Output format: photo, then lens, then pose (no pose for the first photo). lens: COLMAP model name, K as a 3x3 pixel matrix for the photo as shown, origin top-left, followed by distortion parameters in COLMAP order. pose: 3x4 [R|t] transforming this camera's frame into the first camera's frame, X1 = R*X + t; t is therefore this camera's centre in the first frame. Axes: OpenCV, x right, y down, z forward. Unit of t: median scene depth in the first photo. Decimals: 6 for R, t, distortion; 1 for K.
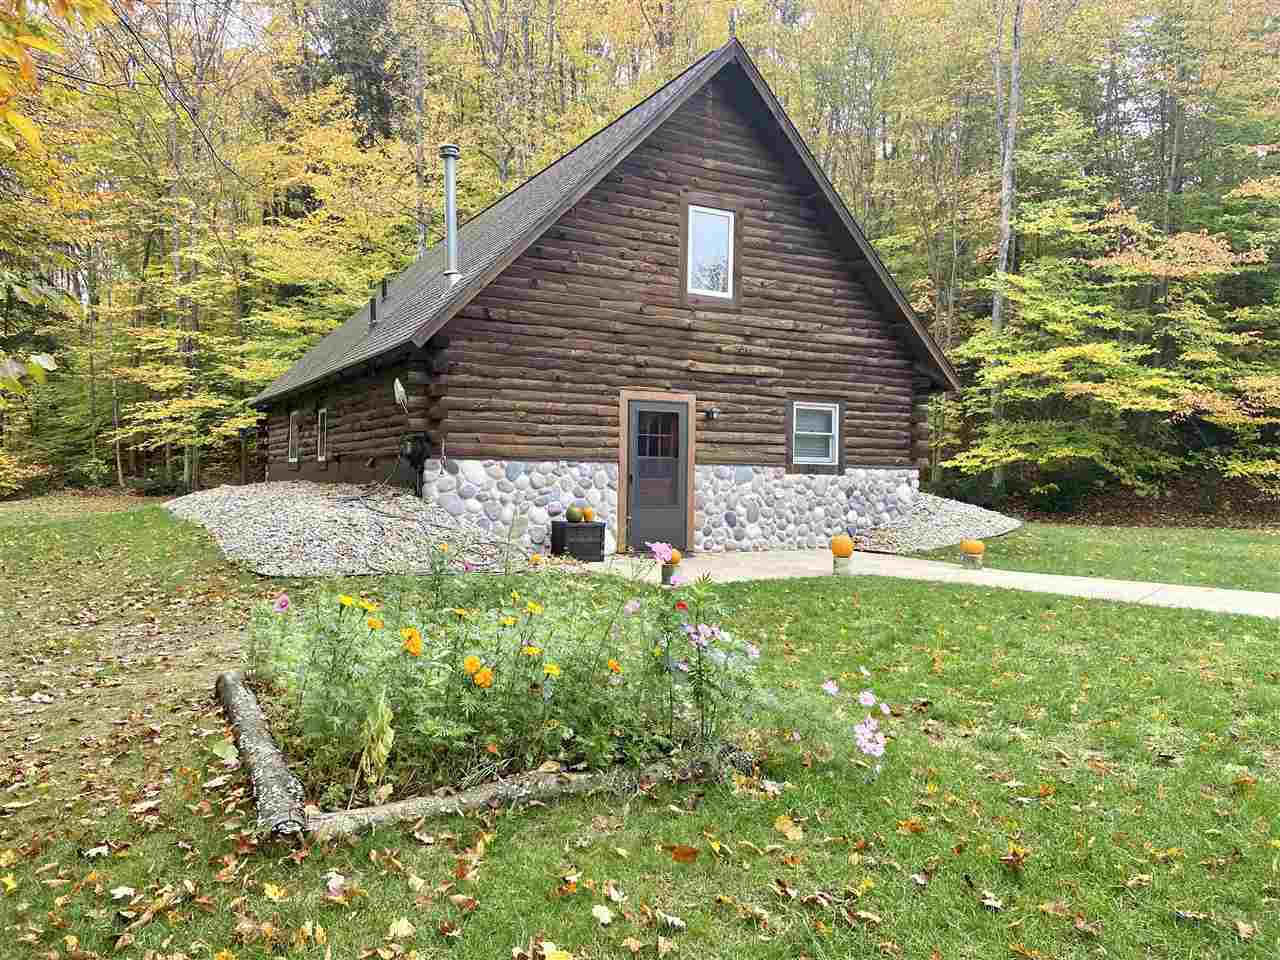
lens RADIAL K [[966.0, 0, 644.2], [0, 966.0, 475.5], [0, 0, 1]] dist [0.016020, -0.002980]
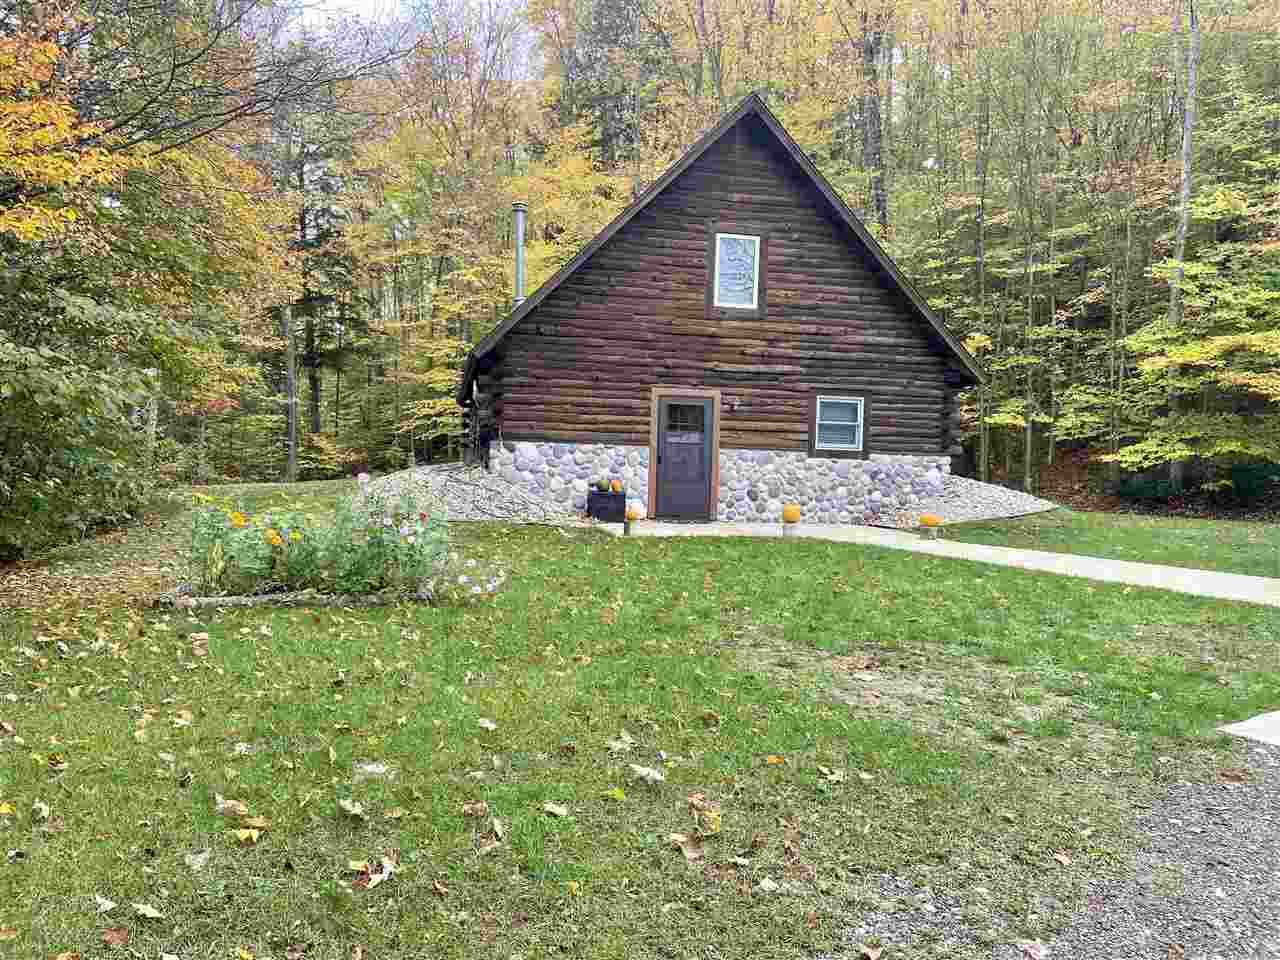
lens RADIAL K [[966.0, 0, 635.2], [0, 966.0, 481.3], [0, 0, 1]] dist [0.016020, -0.002980]
pose [[0.948832, 0.020139, -0.315138, 0.324864], [-0.017063, 0.999776, 0.012517, 0.016180], [0.315320, -0.006499, 0.948963, -0.174468]]
